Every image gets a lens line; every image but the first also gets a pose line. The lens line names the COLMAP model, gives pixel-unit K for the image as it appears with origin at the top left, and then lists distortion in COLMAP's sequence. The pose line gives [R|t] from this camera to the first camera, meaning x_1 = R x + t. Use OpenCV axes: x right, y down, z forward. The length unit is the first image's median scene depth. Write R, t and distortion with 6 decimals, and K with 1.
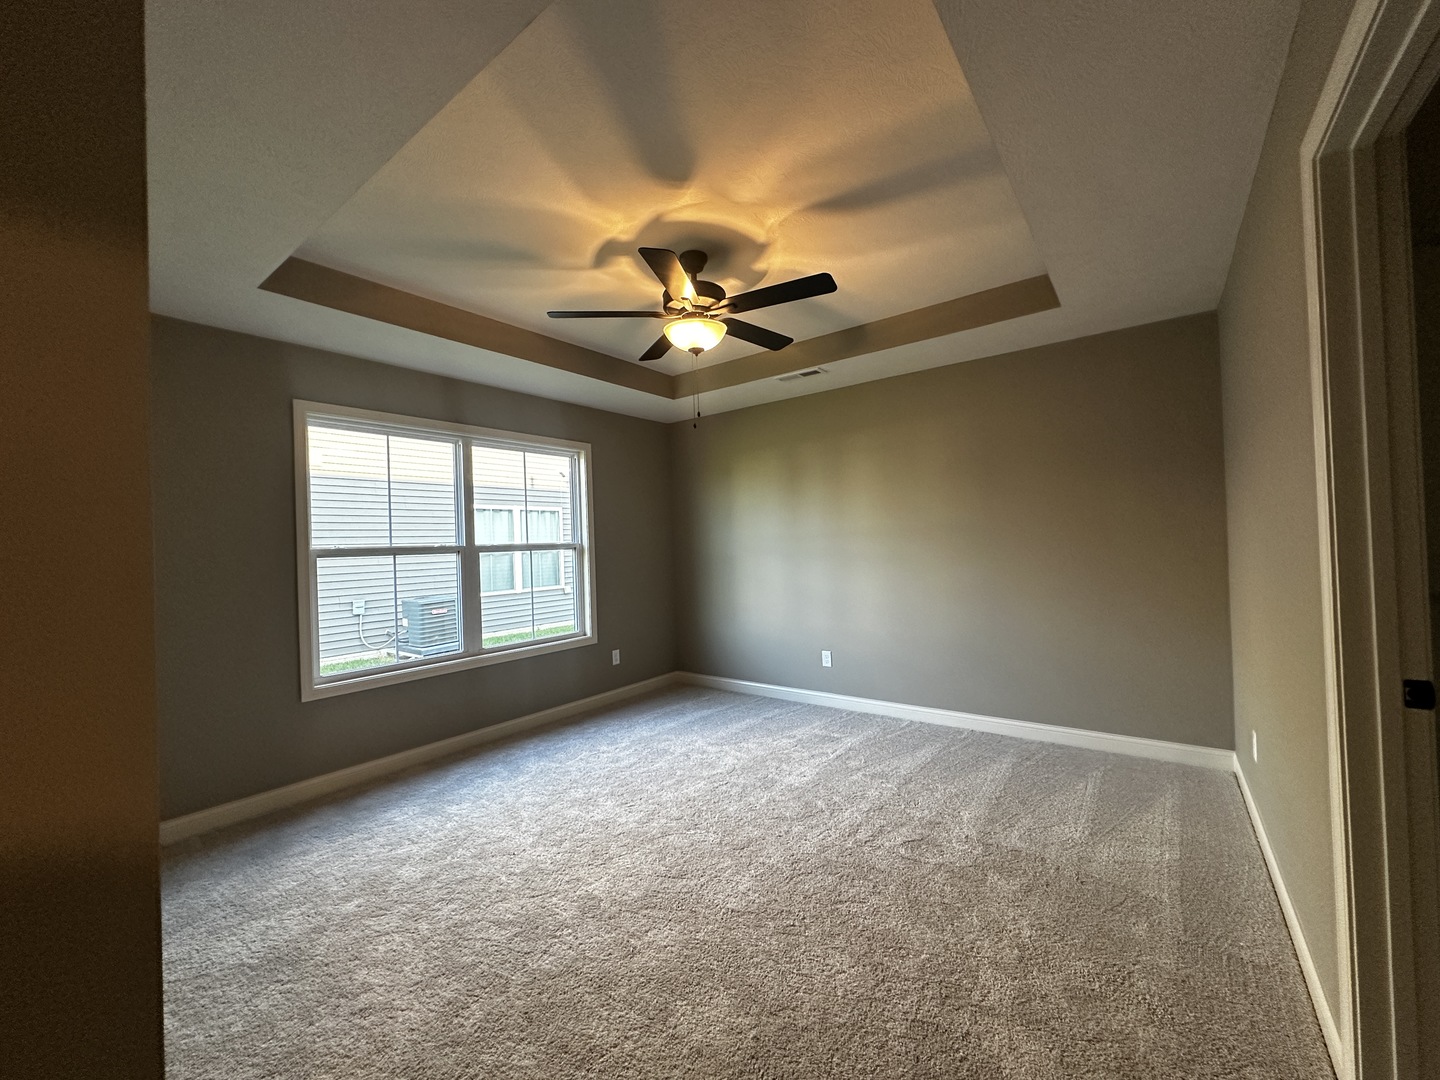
lens RADIAL K [[571.4, 0, 717.8], [0, 571.4, 540.3], [0, 0, 1]] dist [-0.002316, -0.000101]
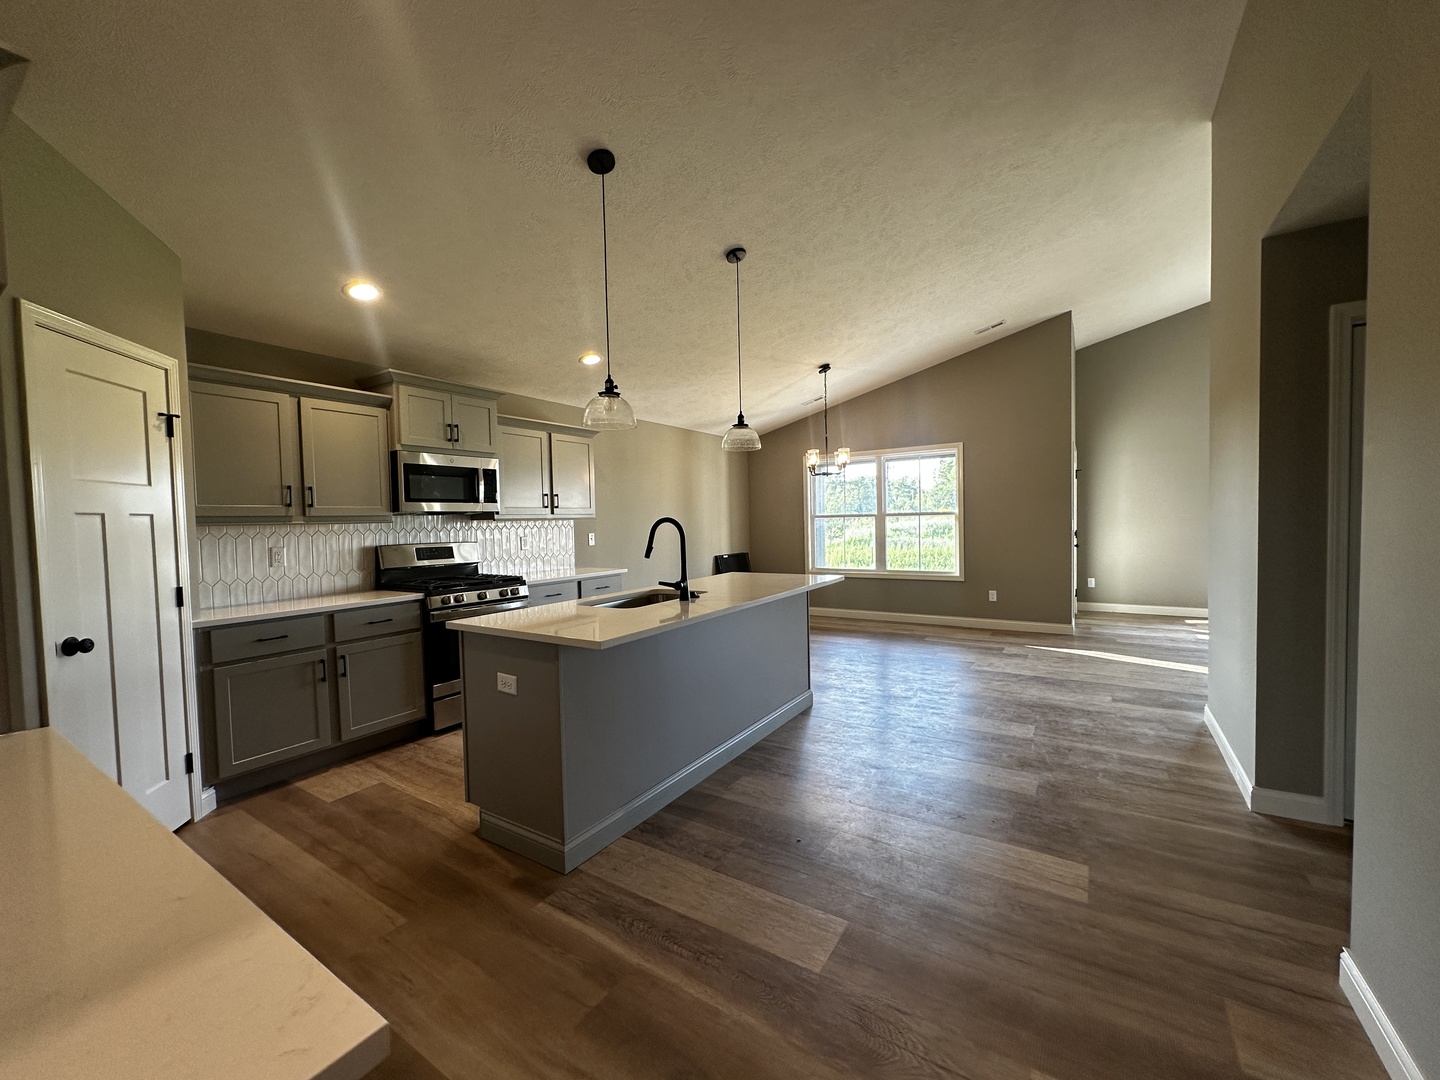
lens RADIAL K [[571.4, 0, 725.0], [0, 571.4, 540.7], [0, 0, 1]] dist [-0.002316, -0.000101]
pose [[0.082564, 0.068832, -0.994206, 1.344964], [0.028210, 0.997051, 0.071372, -0.047822], [0.996186, -0.033939, 0.080378, 0.334785]]
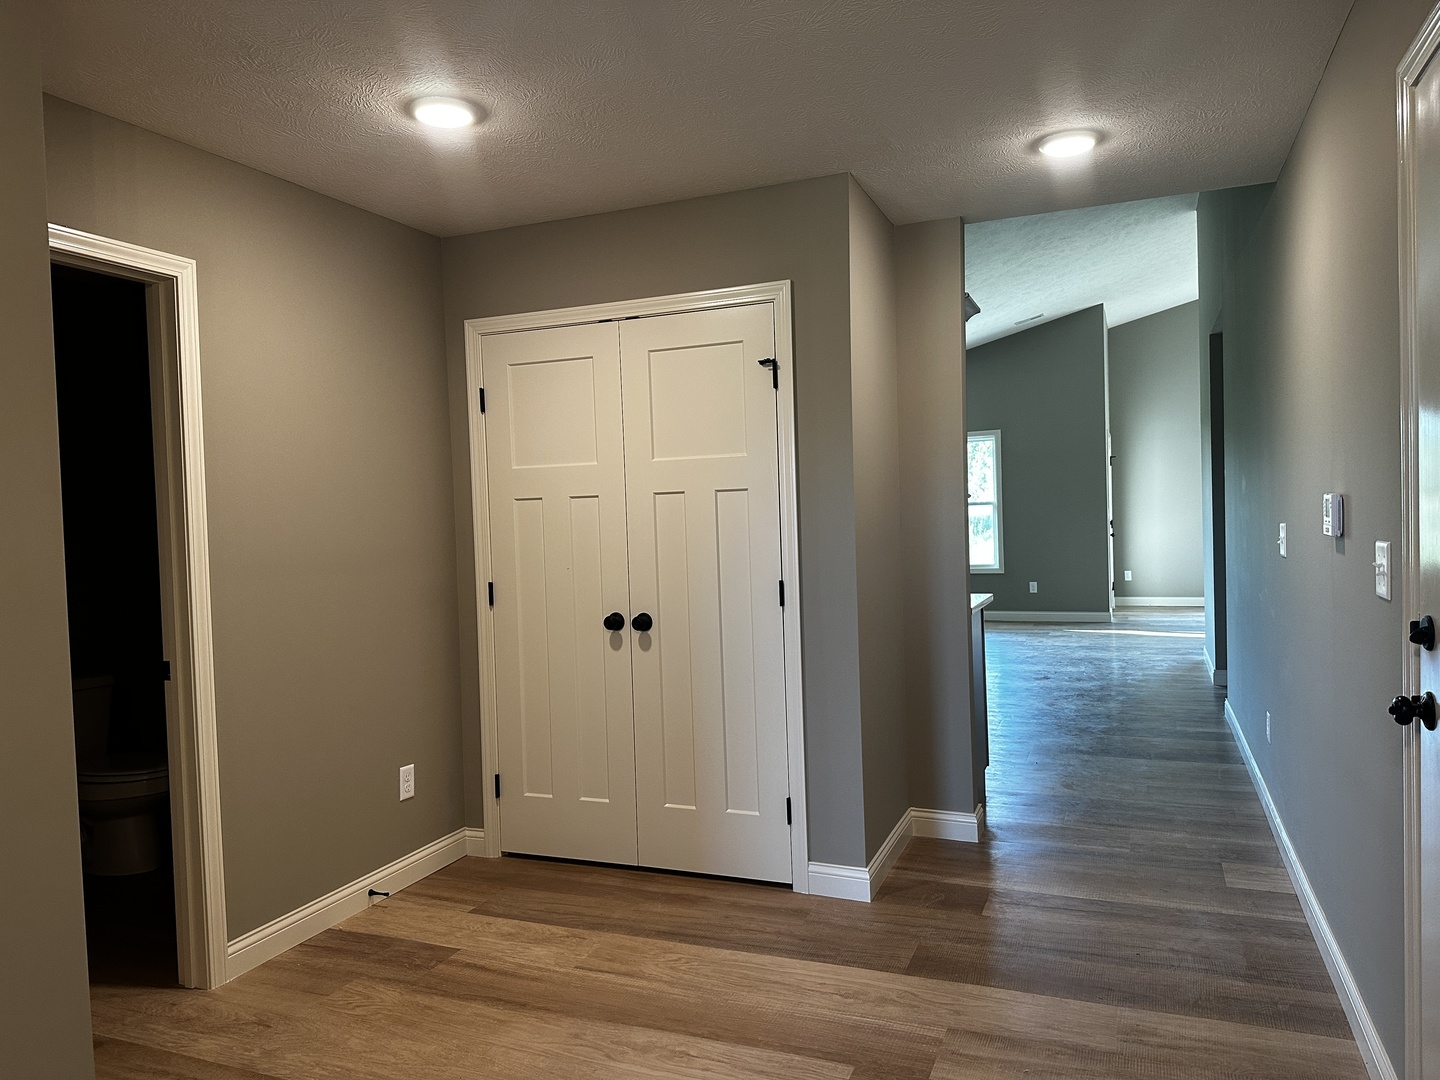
lens RADIAL K [[994.2, 0, 718.1], [0, 994.2, 540.6], [0, 0, 1]] dist [0.005884, -0.000094]
pose [[0.253094, 0.052716, -0.966004, 2.228455], [0.030989, 0.997560, 0.062558, -0.081433], [0.966945, -0.045769, 0.250843, -0.306761]]
